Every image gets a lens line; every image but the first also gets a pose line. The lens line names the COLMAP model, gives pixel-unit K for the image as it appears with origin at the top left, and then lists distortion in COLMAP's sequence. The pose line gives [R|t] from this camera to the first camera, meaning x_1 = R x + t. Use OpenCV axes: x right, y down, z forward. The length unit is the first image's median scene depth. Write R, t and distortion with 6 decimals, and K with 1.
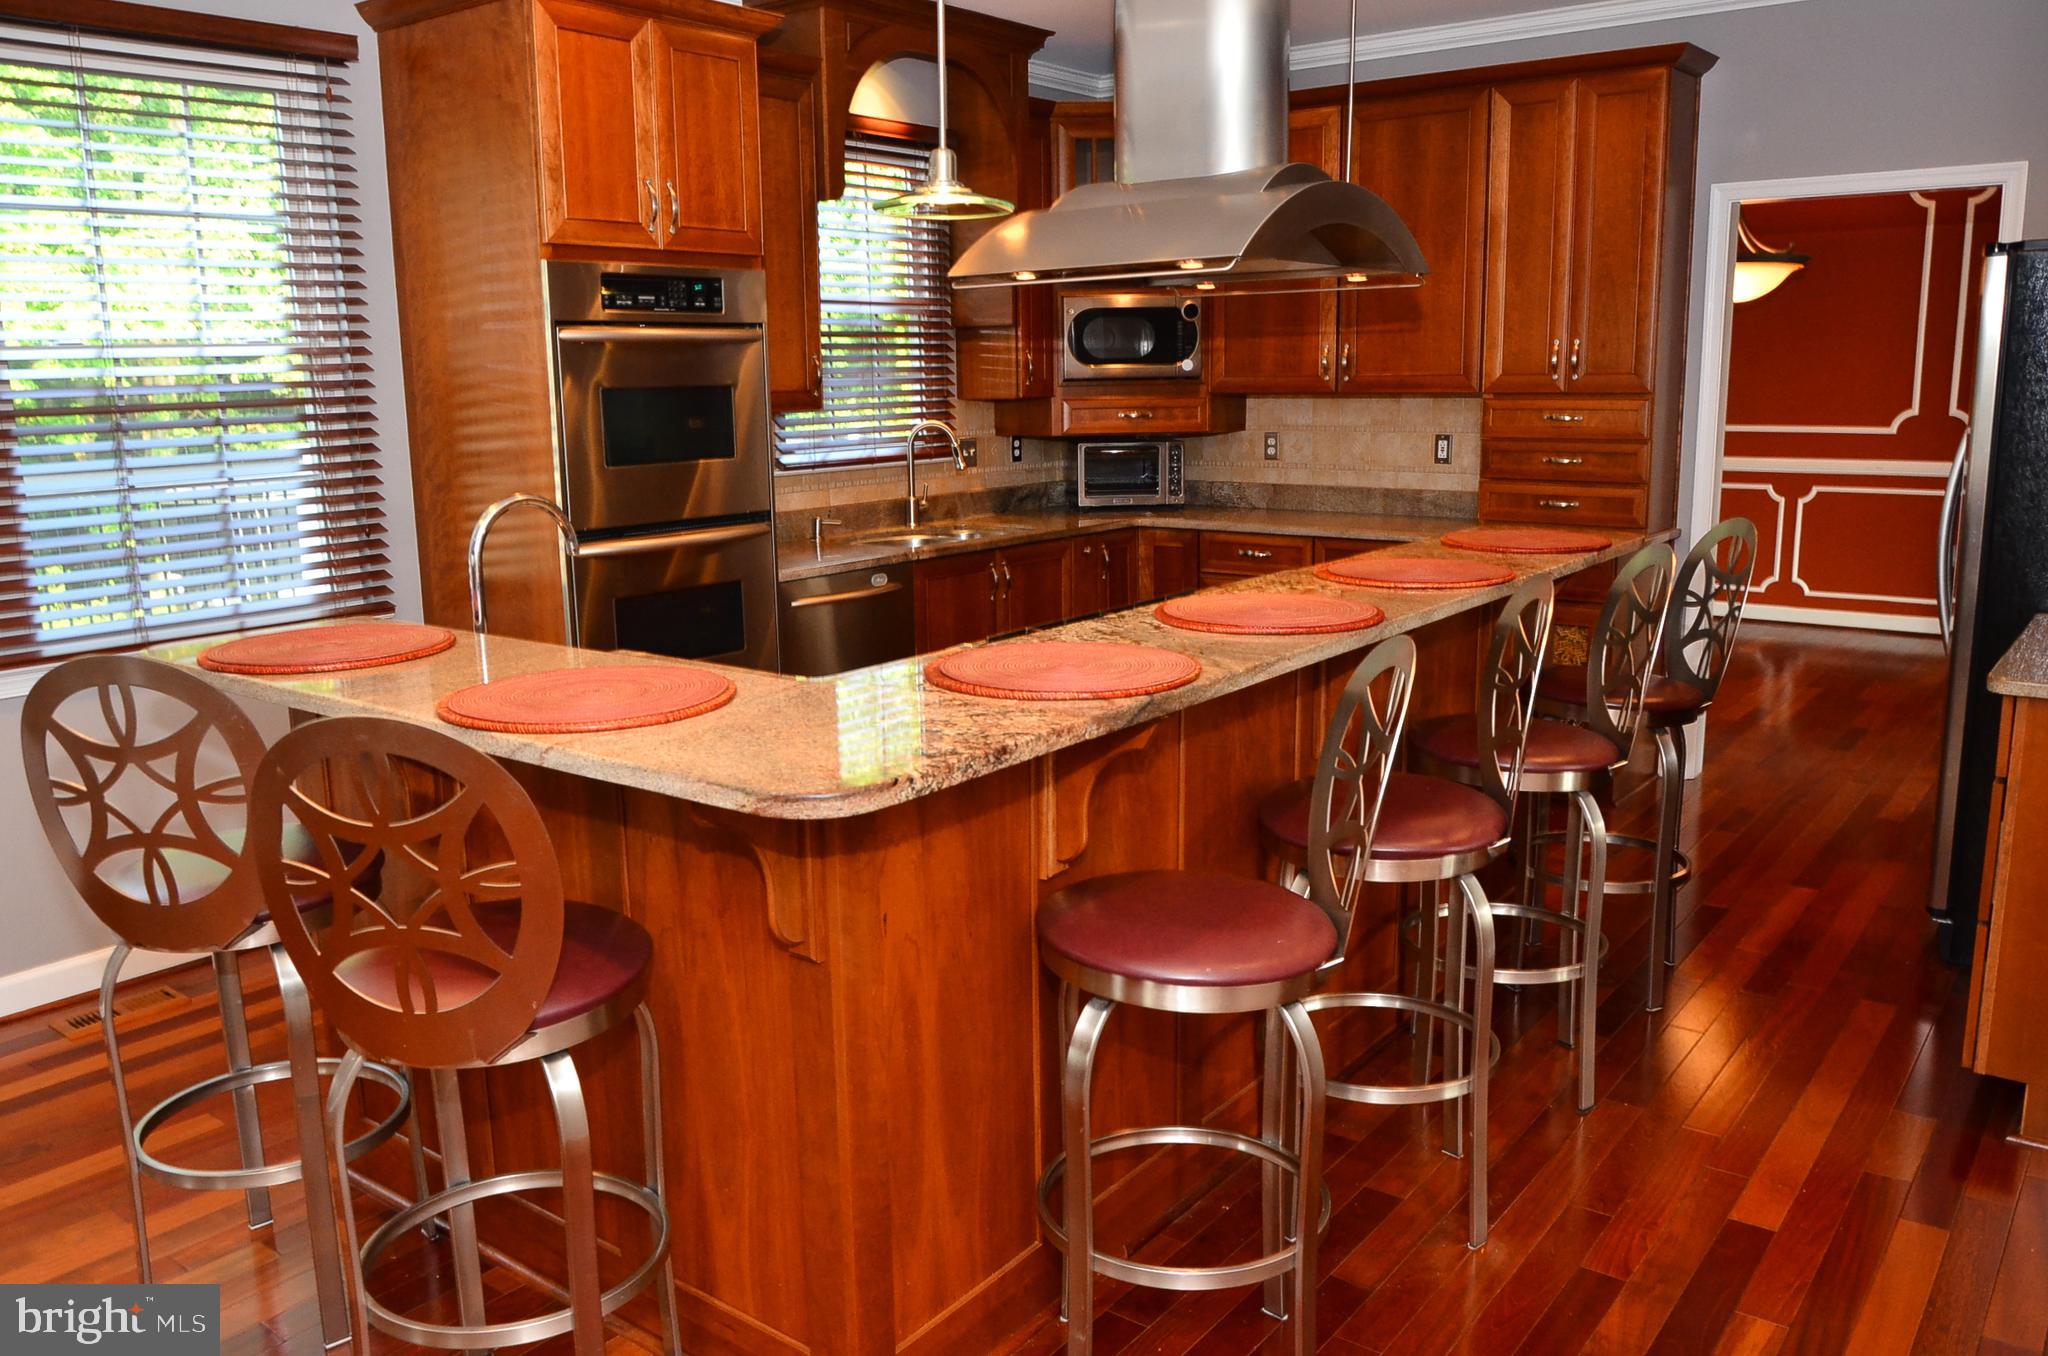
lens RADIAL K [[1586.6, 0, 1011.1], [0, 1586.6, 678.5], [0, 0, 1]] dist [-0.043832, 0.004386]
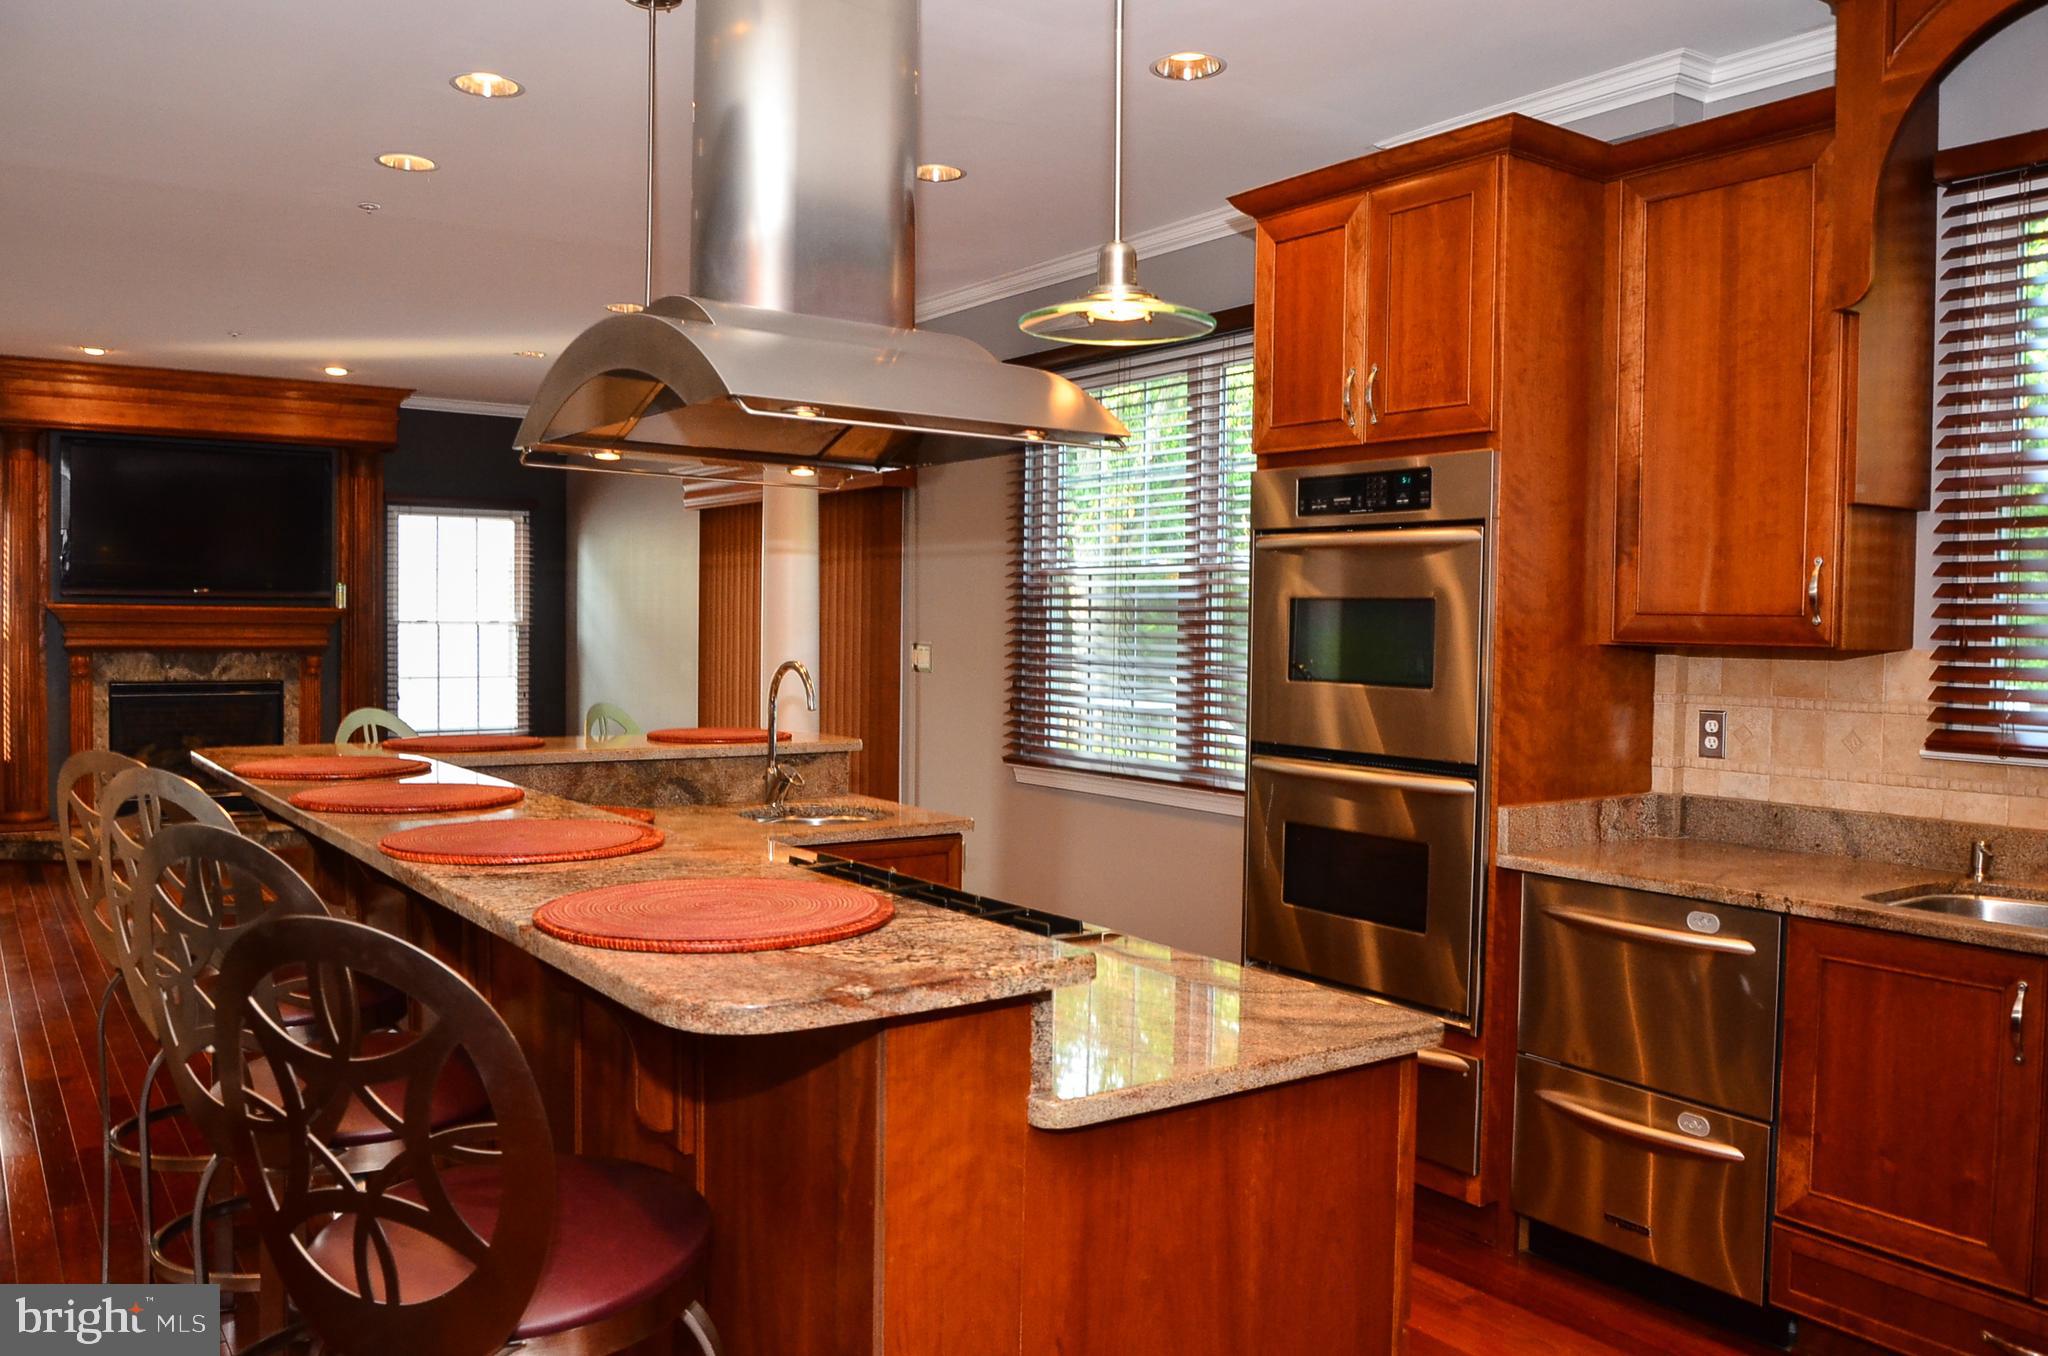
lens RADIAL K [[1599.5, 0, 1031.8], [0, 1599.5, 677.0], [0, 0, 1]] dist [-0.046576, 0.001041]
pose [[-0.287276, 0.044983, -0.956791, 0.481628], [-0.194726, 0.975294, 0.104320, -0.141750], [0.937846, 0.216281, -0.271419, 0.769586]]
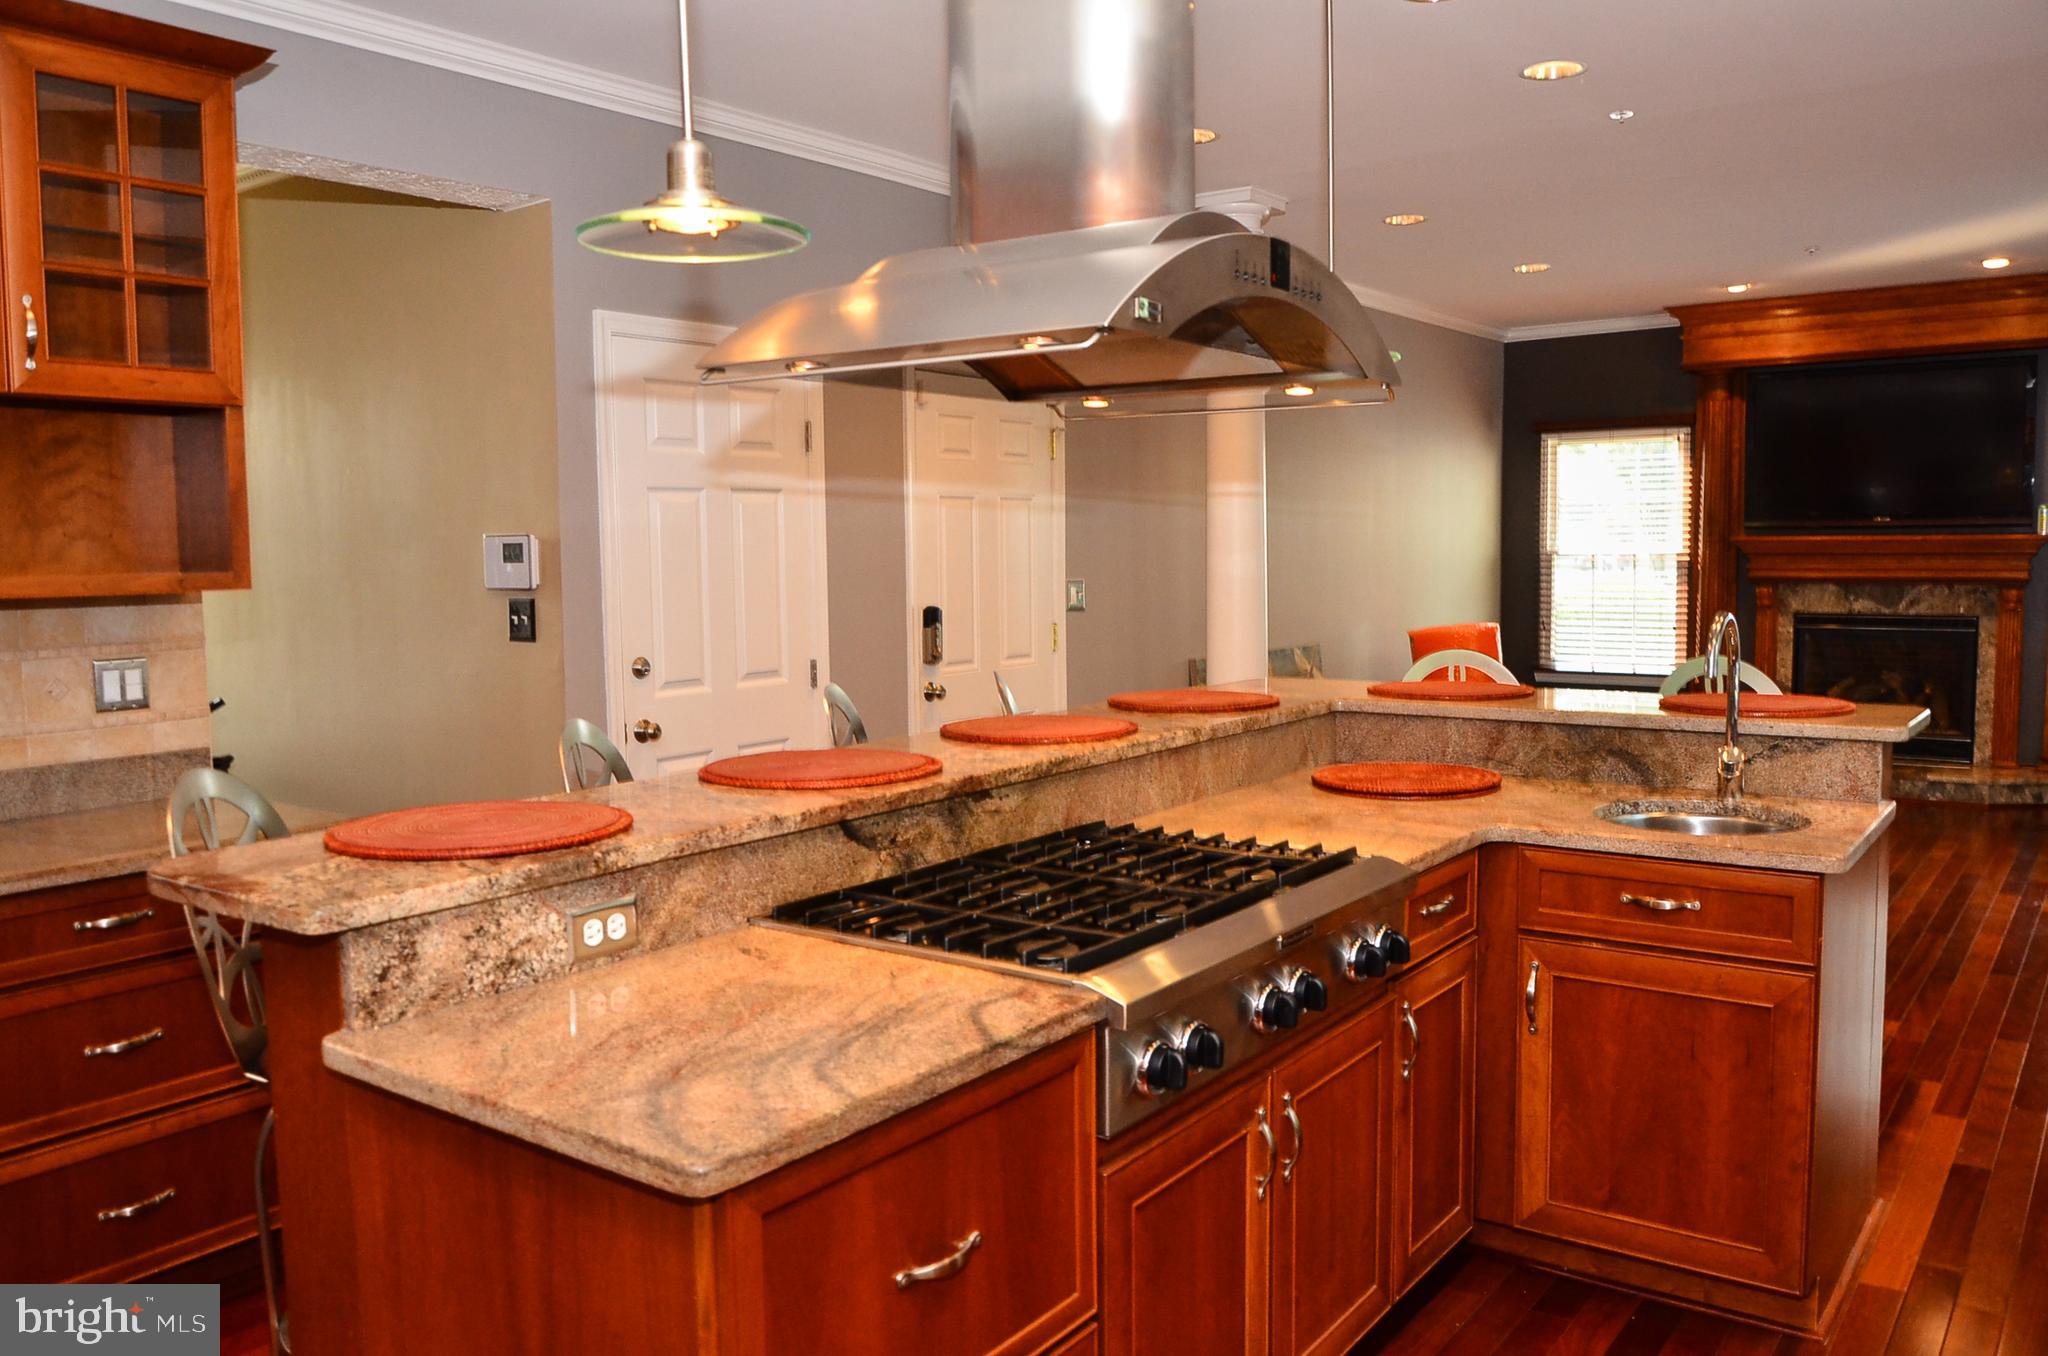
lens RADIAL K [[1586.6, 0, 1011.1], [0, 1586.6, 678.5], [0, 0, 1]] dist [-0.043832, 0.004386]
pose [[-0.999526, 0.029655, -0.008270, 0.089232], [0.026201, 0.960423, 0.277312, -0.184272], [0.016167, 0.276964, -0.960744, 0.979837]]
